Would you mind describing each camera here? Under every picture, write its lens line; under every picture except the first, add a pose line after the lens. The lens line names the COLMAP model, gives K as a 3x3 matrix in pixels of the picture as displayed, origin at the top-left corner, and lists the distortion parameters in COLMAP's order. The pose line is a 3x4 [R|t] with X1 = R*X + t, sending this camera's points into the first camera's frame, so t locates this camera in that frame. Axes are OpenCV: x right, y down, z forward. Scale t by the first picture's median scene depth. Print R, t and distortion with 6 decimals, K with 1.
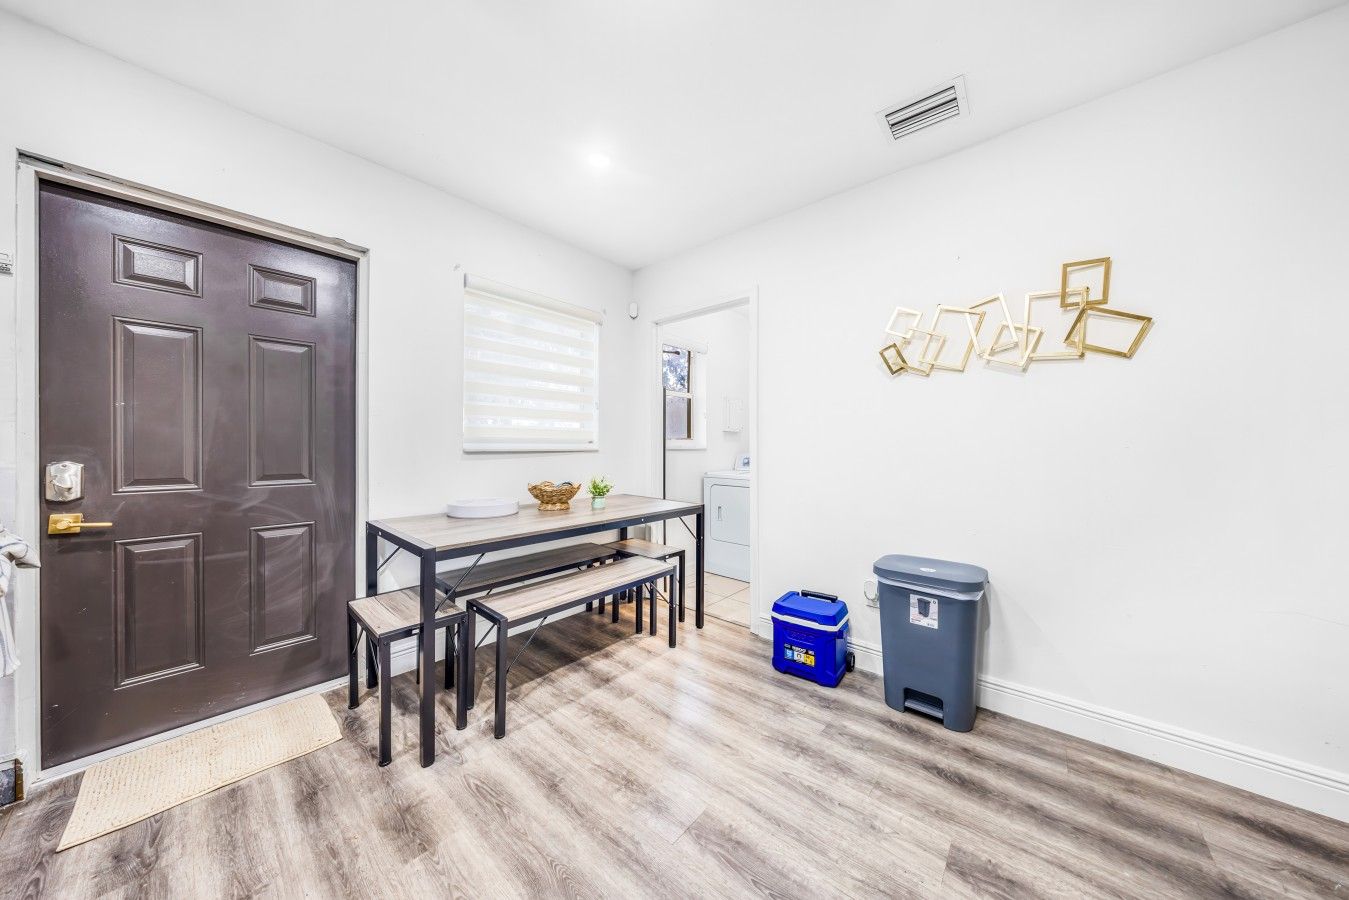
lens RADIAL K [[434.0, 0, 669.8], [0, 434.0, 454.8], [0, 0, 1]] dist [0.000189, 0.000009]
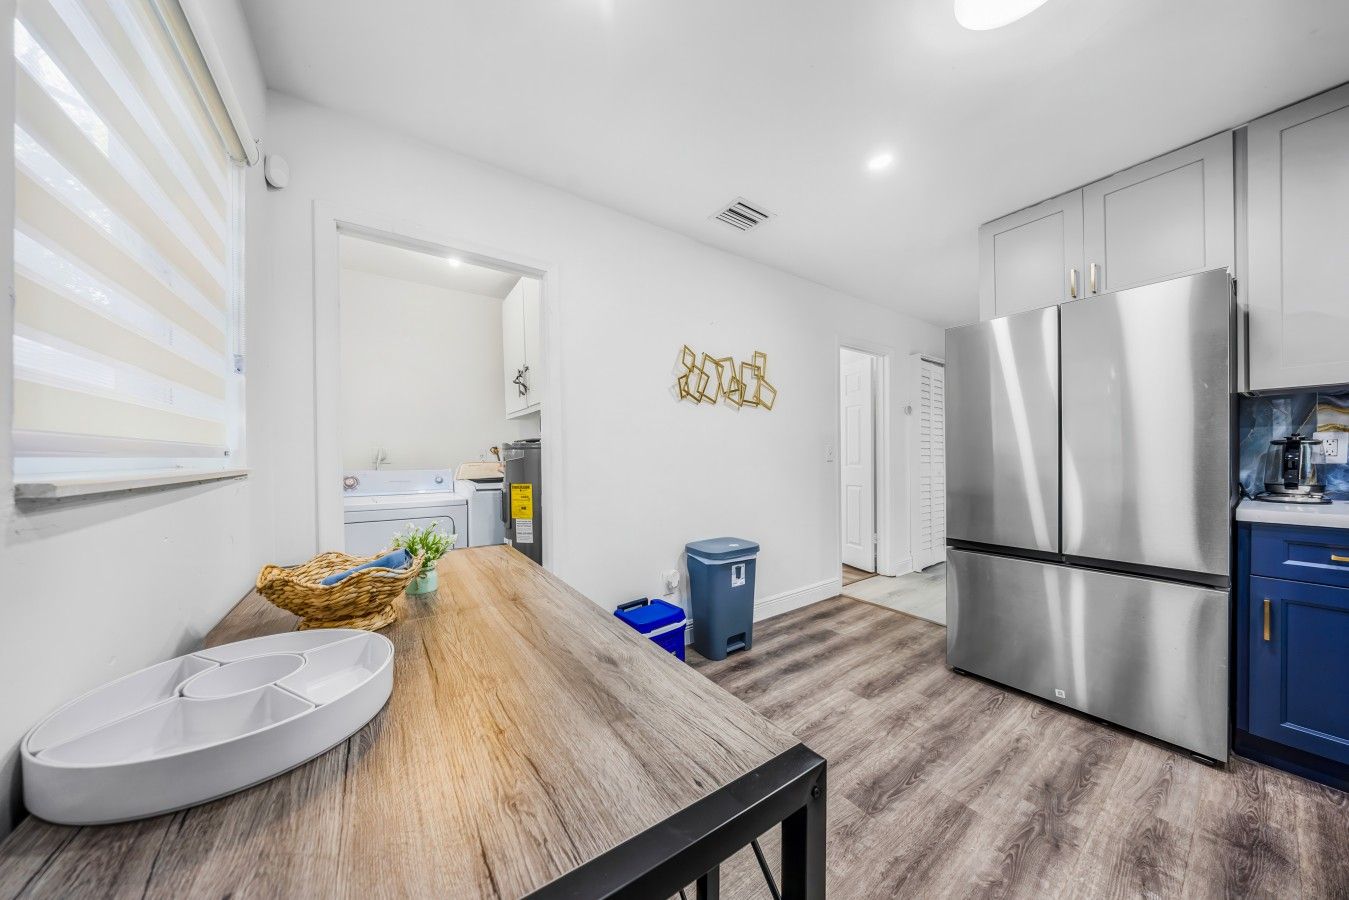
lens RADIAL K [[425.6, 0, 656.8], [0, 425.6, 459.7], [0, 0, 1]] dist [-0.032473, 0.004424]
pose [[0.264907, -0.003218, 0.964269, -0.846838], [0.022759, 0.999737, -0.002916, -0.008016], [-0.964005, 0.022718, 0.264911, 0.962805]]
